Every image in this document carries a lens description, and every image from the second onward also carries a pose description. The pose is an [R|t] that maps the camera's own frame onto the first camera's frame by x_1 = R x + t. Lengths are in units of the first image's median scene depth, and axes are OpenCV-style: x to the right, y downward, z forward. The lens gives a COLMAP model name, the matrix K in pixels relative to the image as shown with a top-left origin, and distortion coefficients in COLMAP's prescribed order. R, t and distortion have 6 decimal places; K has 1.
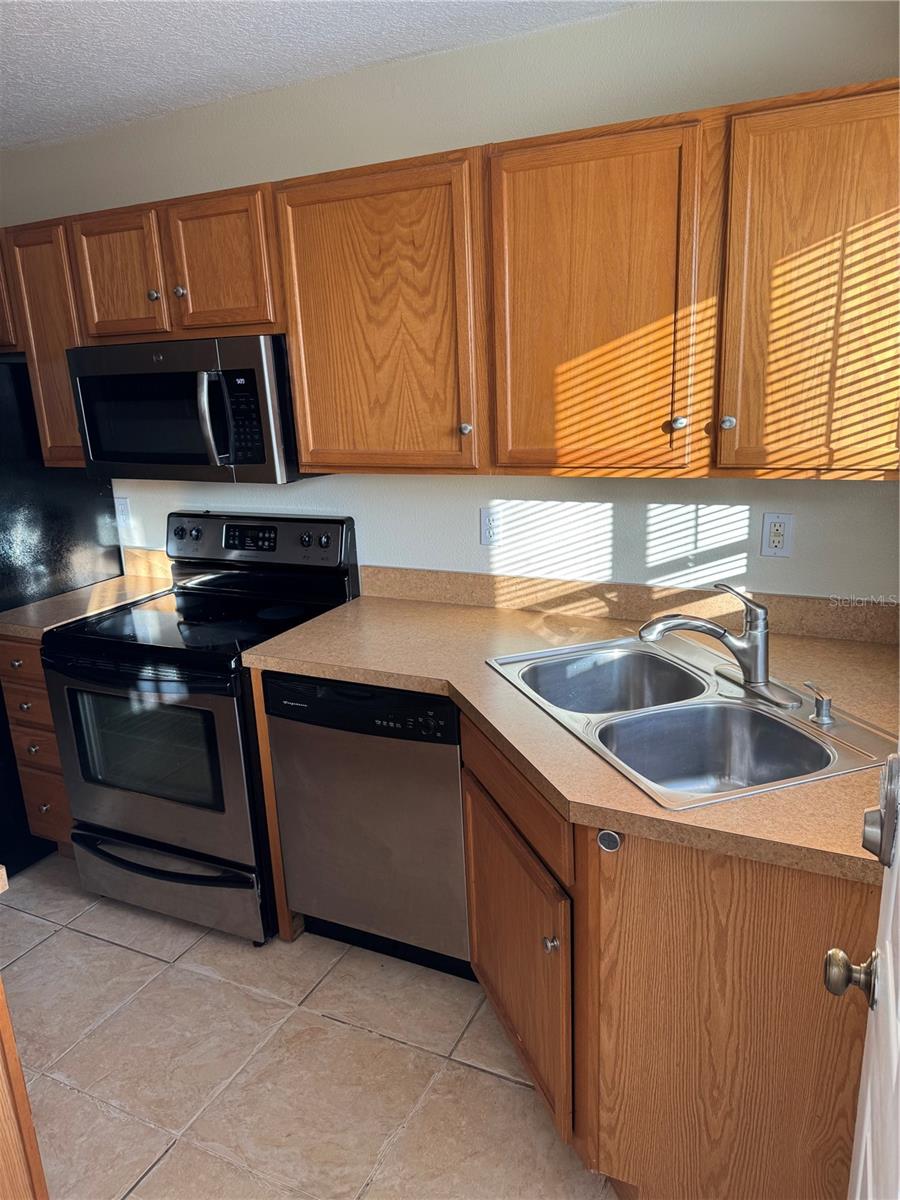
lens RADIAL K [[831.2, 0, 450.0], [0, 831.2, 600.0], [0, 0, 1]] dist [-0.001222, -0.000658]
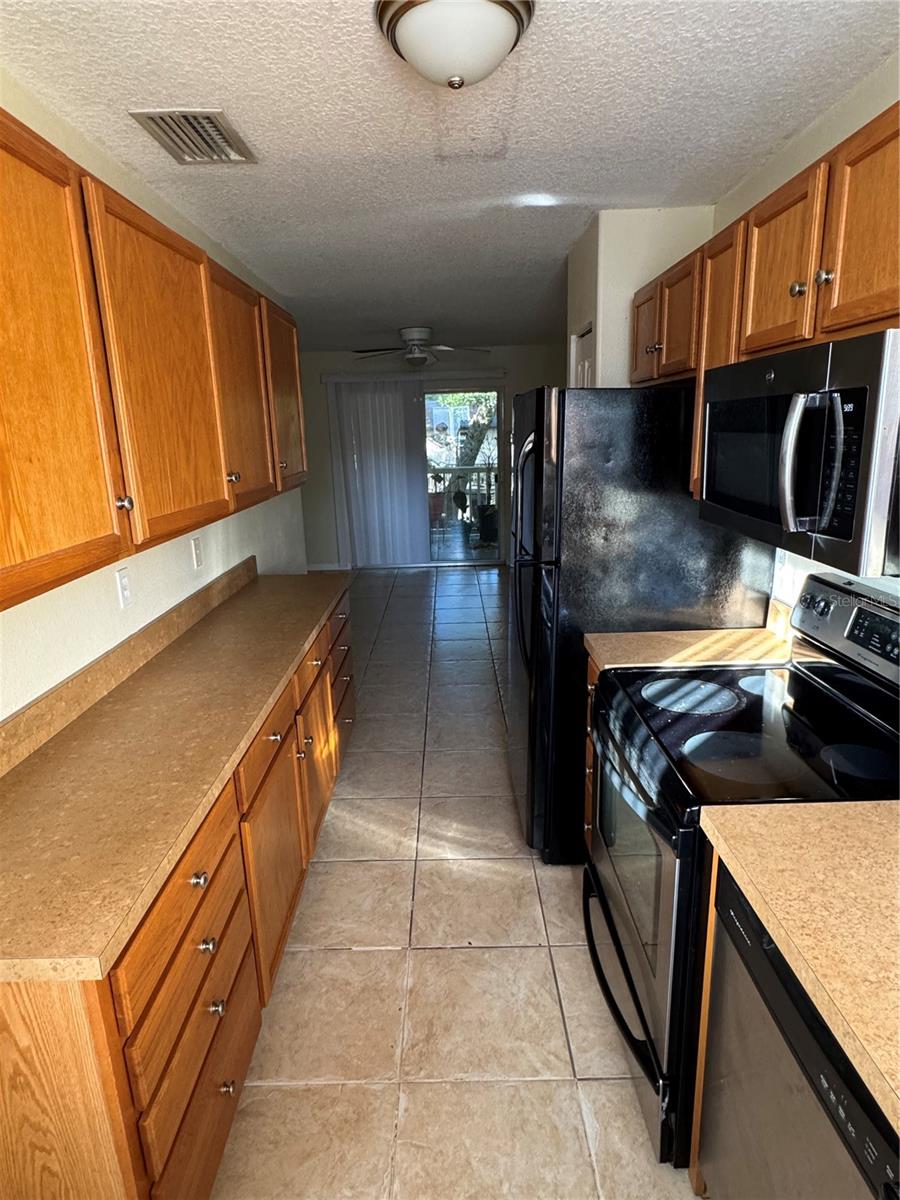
lens RADIAL K [[658.9, 0, 450.0], [0, 658.9, 600.0], [0, 0, 1]] dist [0.005411, 0.000819]
pose [[0.442350, 0.255450, -0.859693, 0.071700], [-0.228685, 0.959018, 0.167296, -0.125406], [0.867197, 0.122596, 0.482639, 0.461569]]
